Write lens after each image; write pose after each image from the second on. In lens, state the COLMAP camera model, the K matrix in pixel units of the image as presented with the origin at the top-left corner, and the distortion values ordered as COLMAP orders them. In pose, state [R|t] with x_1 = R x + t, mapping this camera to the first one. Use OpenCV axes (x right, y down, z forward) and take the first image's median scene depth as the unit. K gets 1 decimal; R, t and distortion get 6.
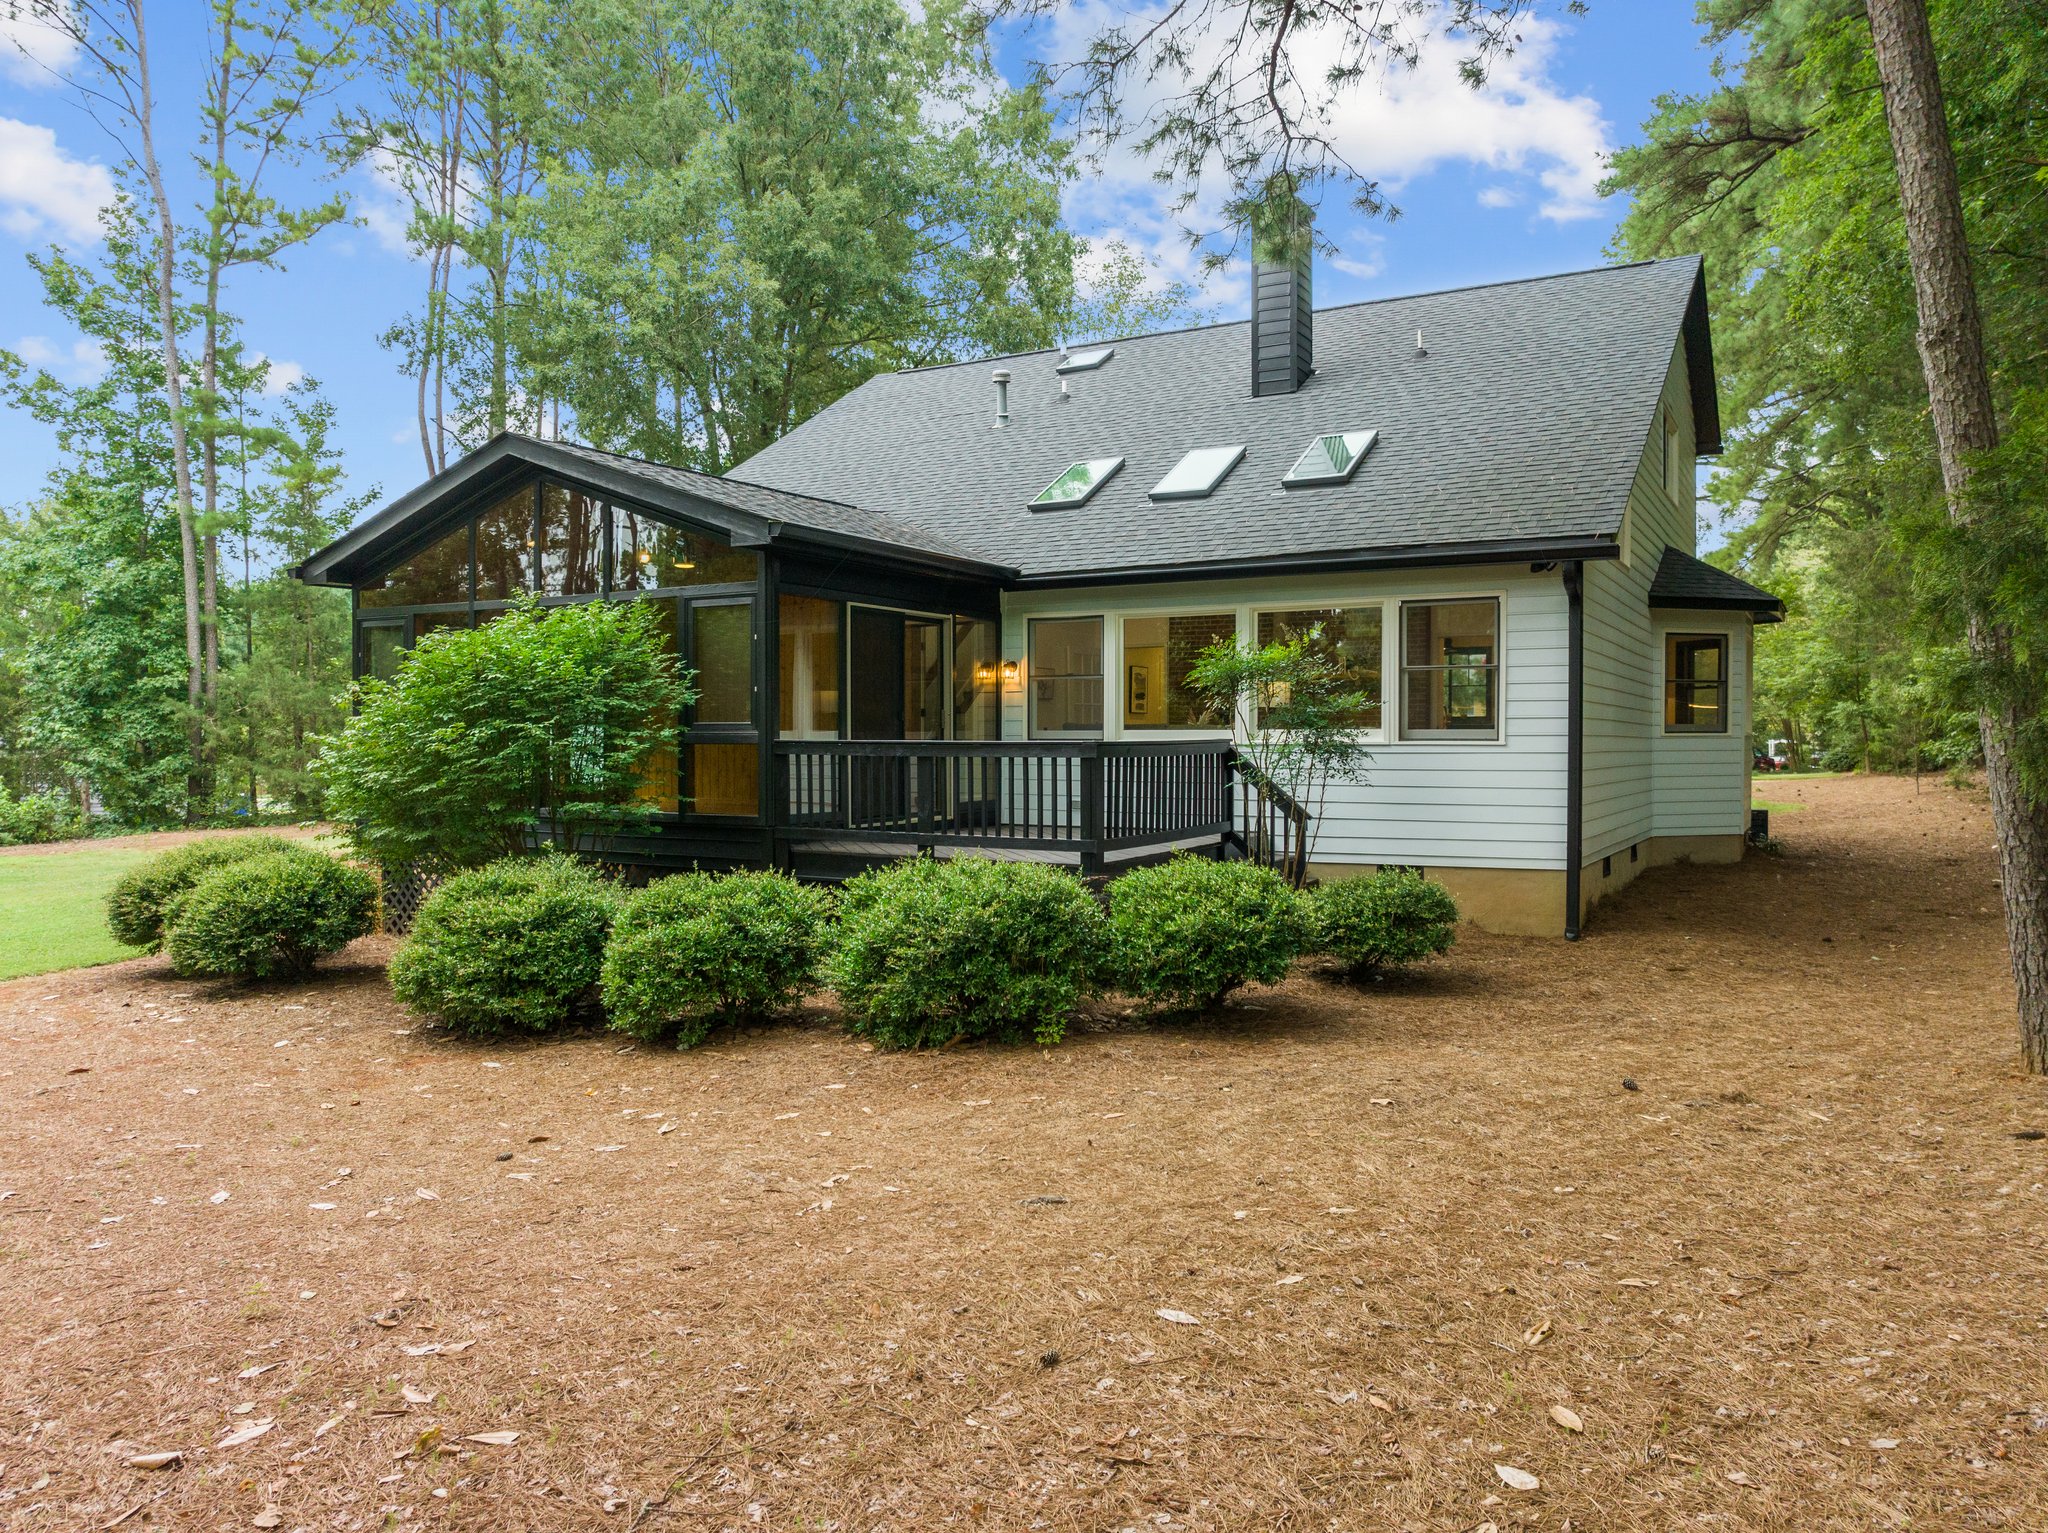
lens RADIAL K [[1456.4, 0, 1030.9], [0, 1456.4, 767.2], [0, 0, 1]] dist [-0.062895, 0.022295]
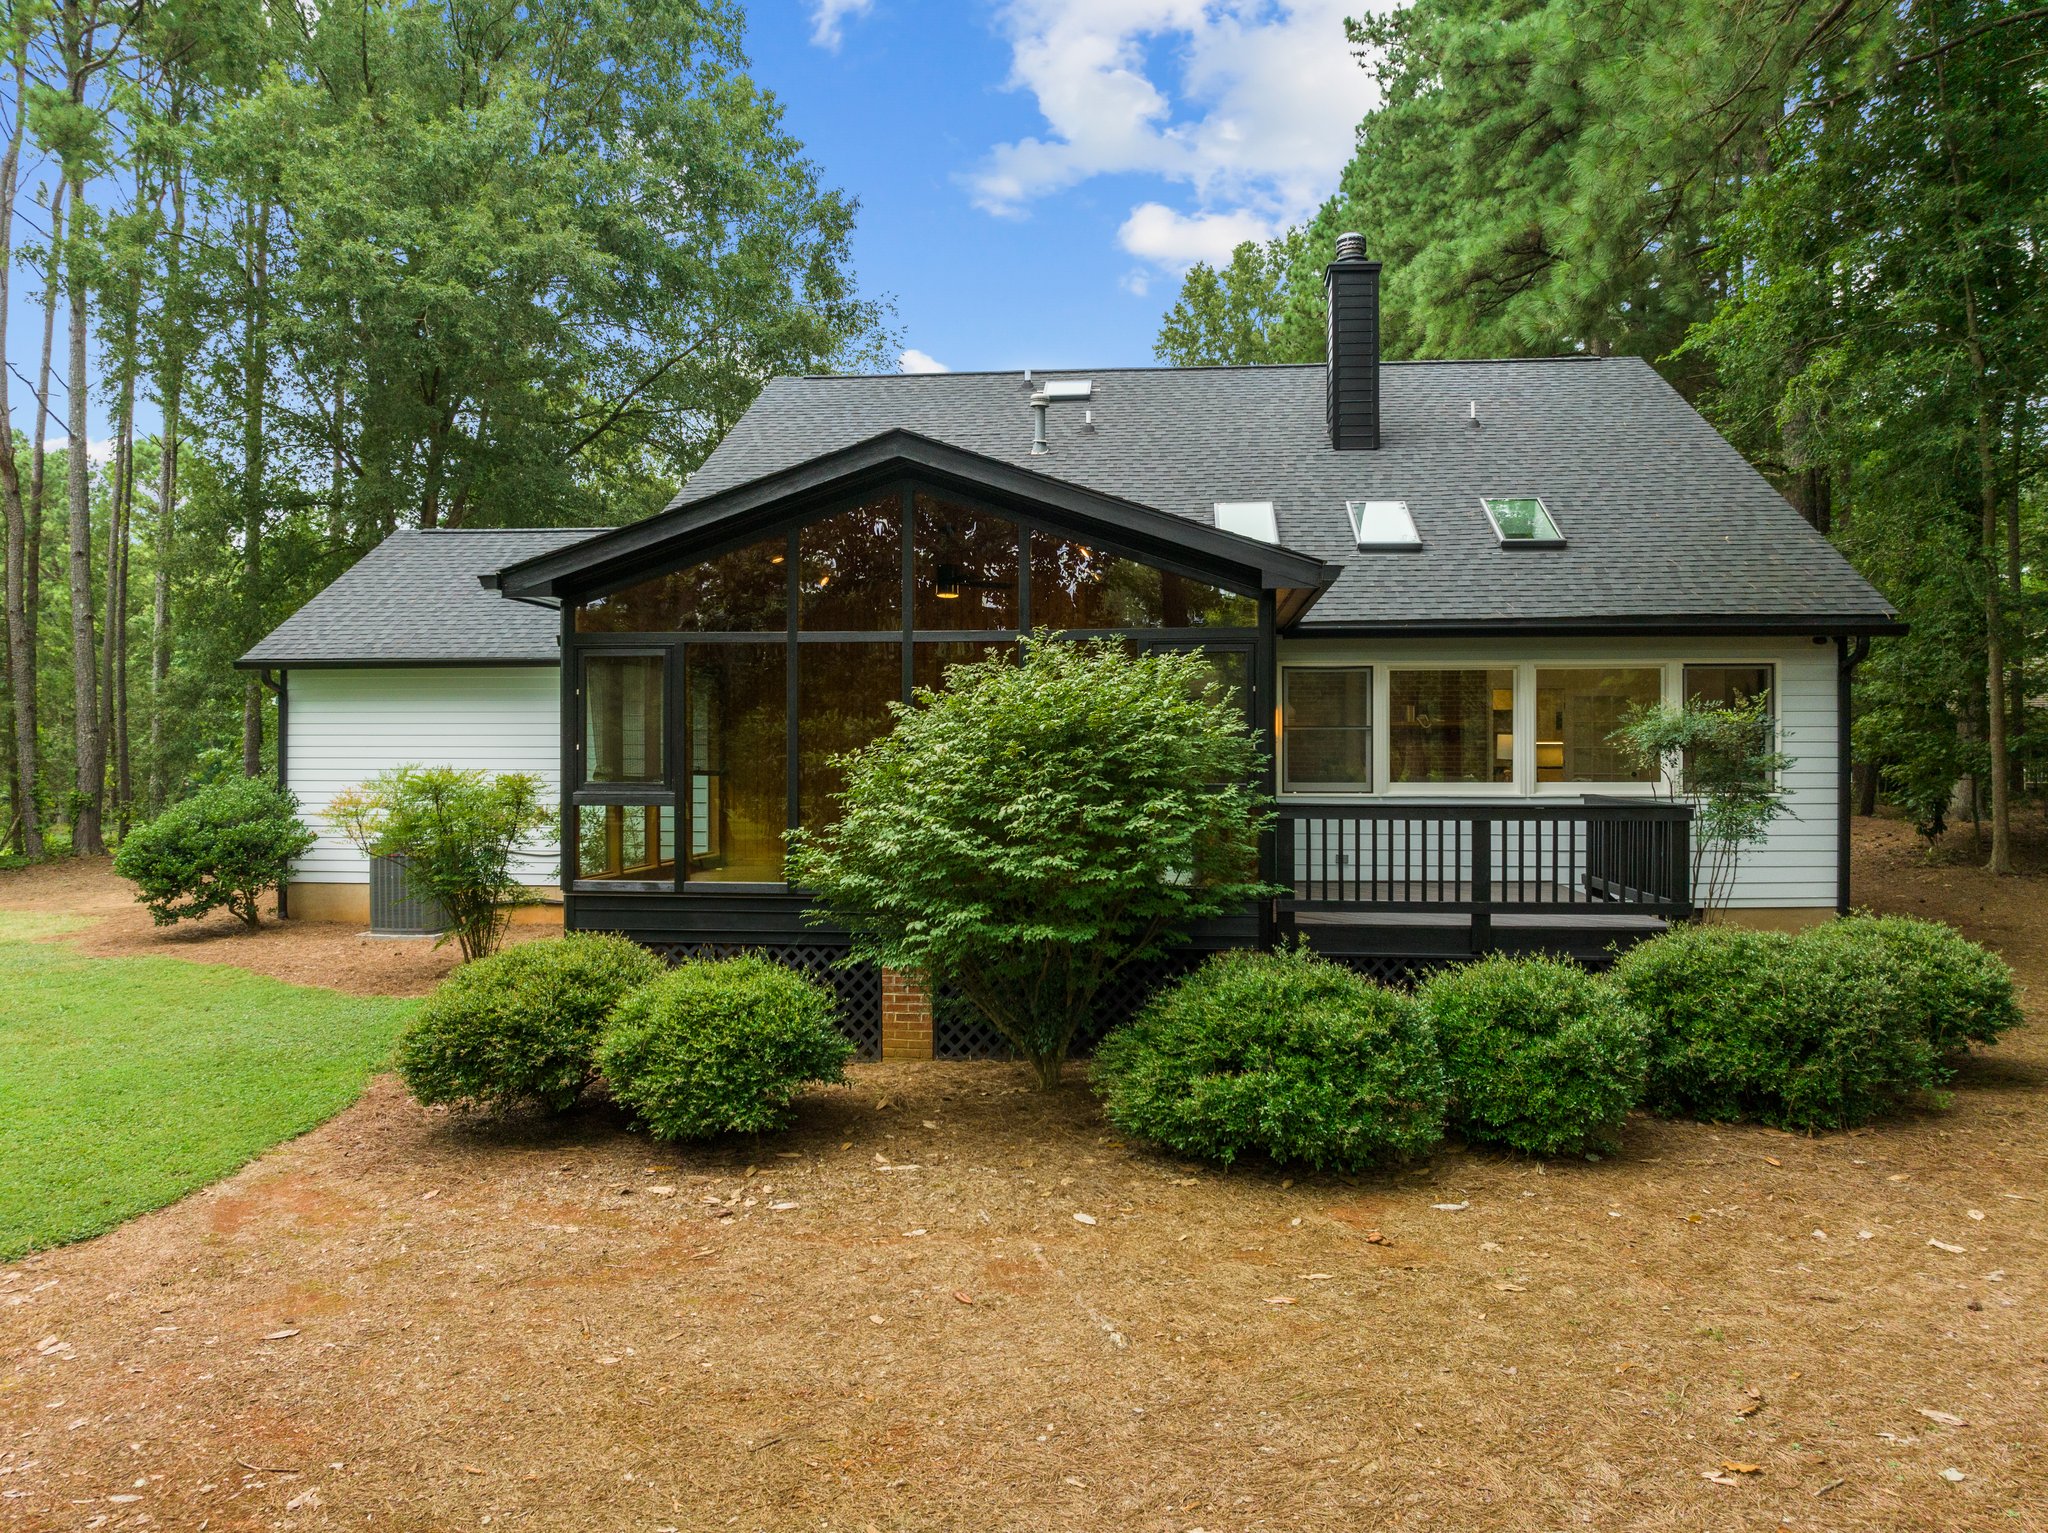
lens RADIAL K [[1456.4, 0, 1007.2], [0, 1456.4, 758.7], [0, 0, 1]] dist [-0.062895, 0.022295]
pose [[0.910068, -0.000065, 0.414458, -0.659006], [0.008477, 0.999794, -0.018456, -0.028122], [-0.414371, 0.020310, 0.909881, 0.233472]]
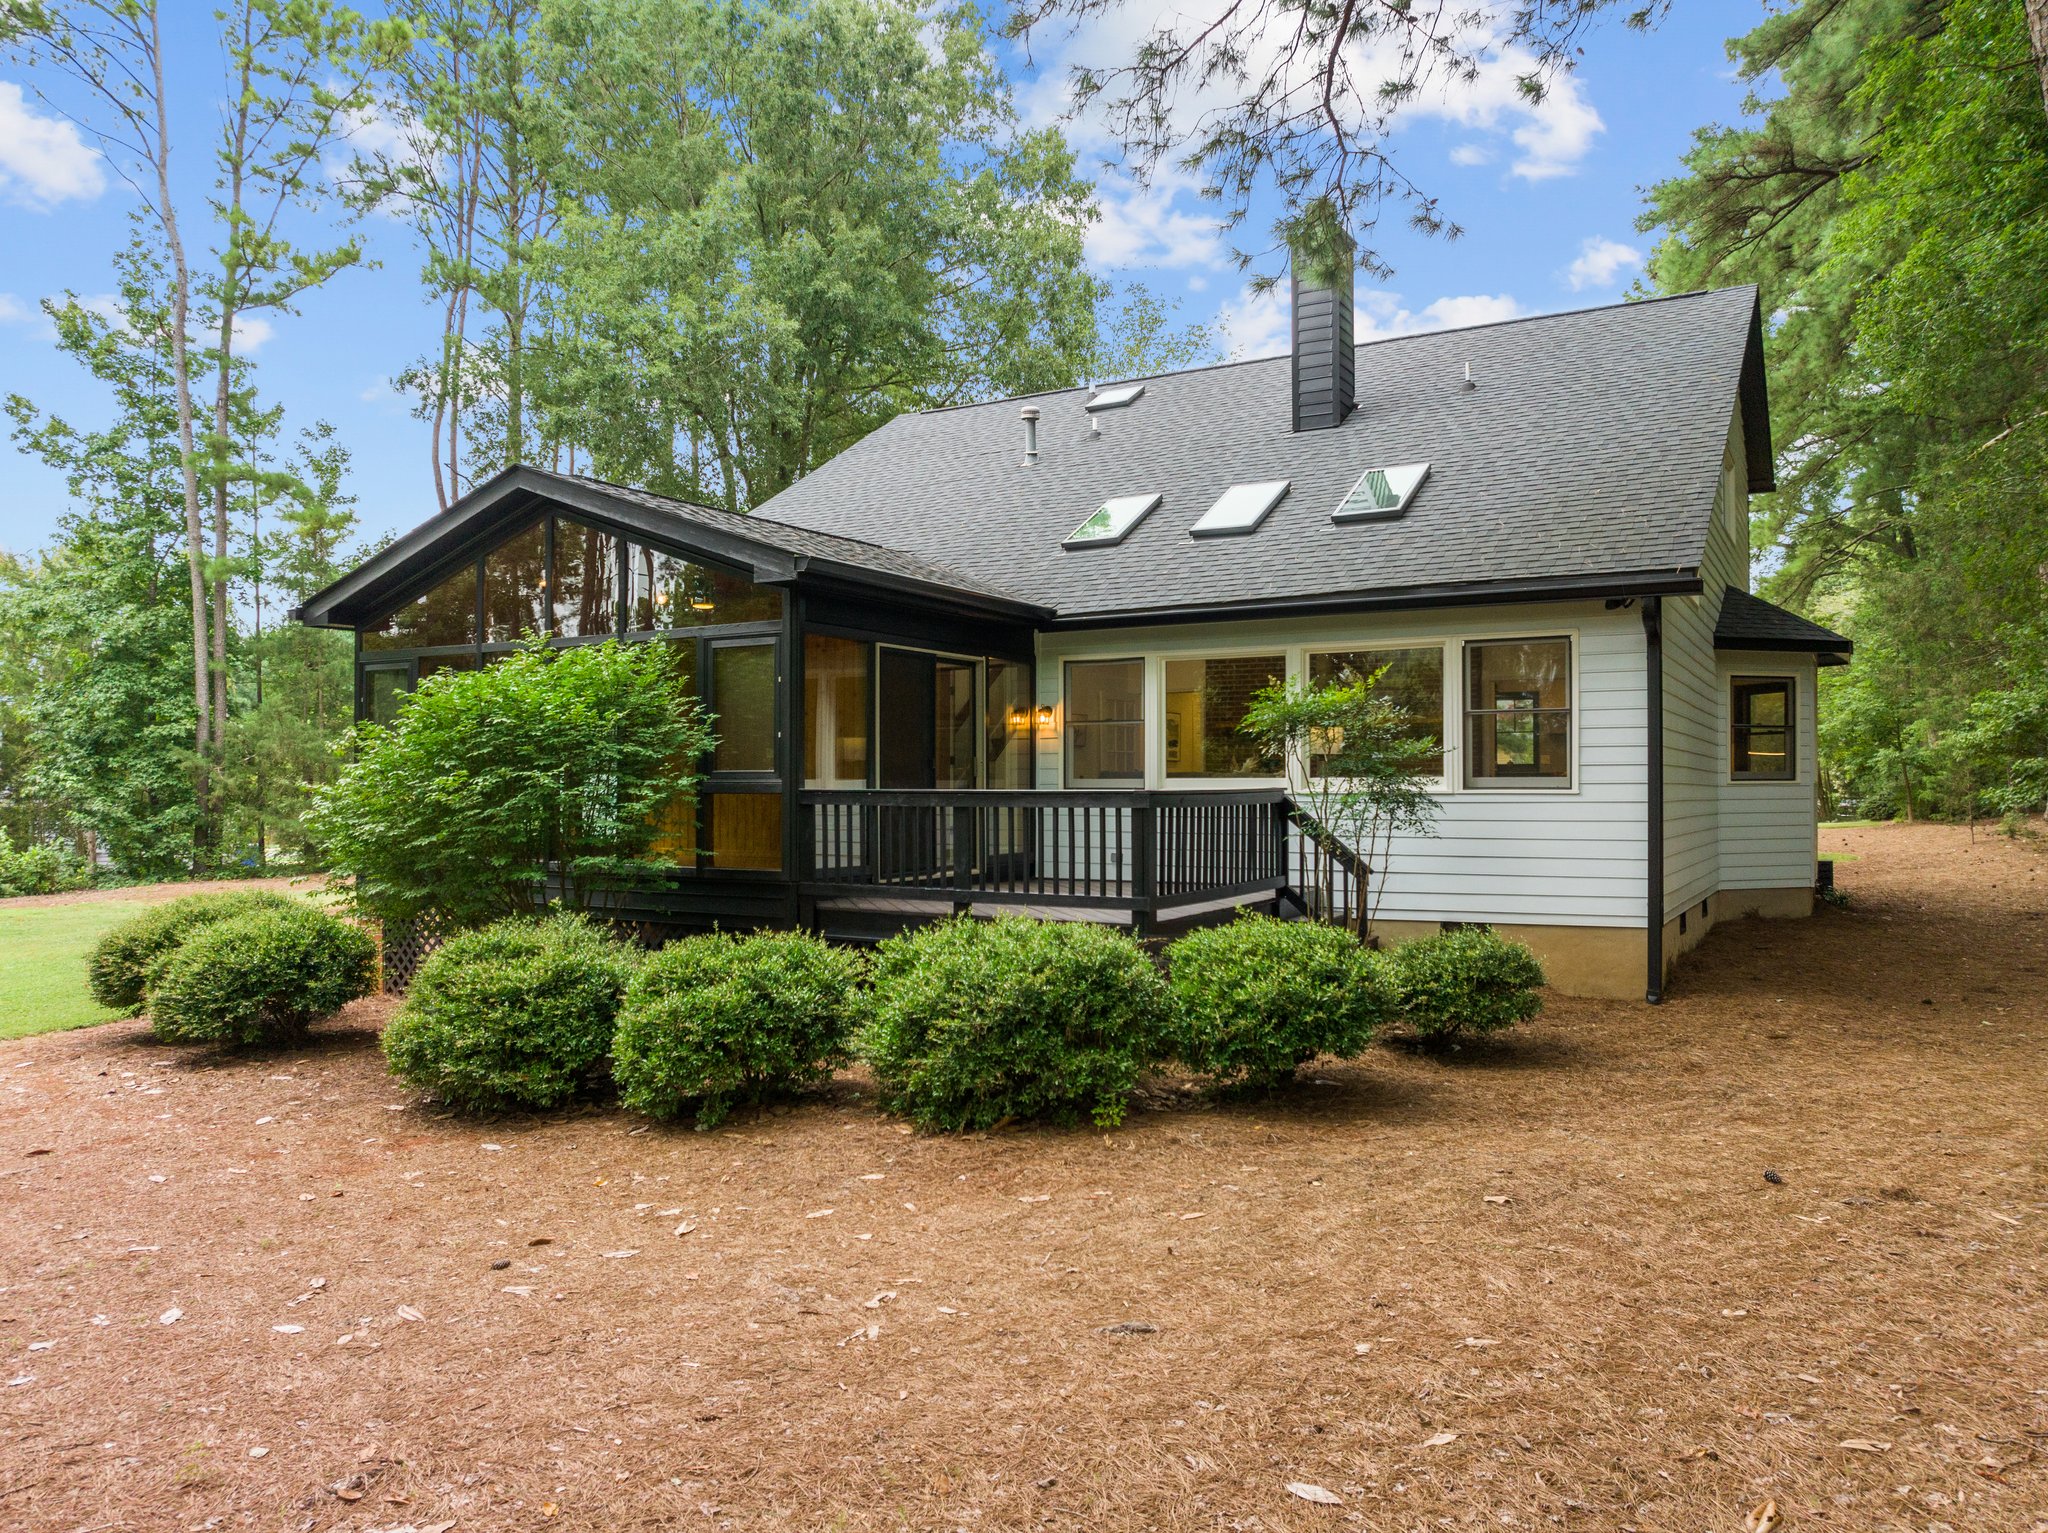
lens RADIAL K [[1456.4, 0, 1029.2], [0, 1456.4, 772.7], [0, 0, 1]] dist [-0.062895, 0.022295]
pose [[0.999949, -0.000965, -0.010013, -0.017647], [0.000663, 0.999547, -0.030073, -0.001044], [0.010037, 0.030065, 0.999498, 0.061032]]
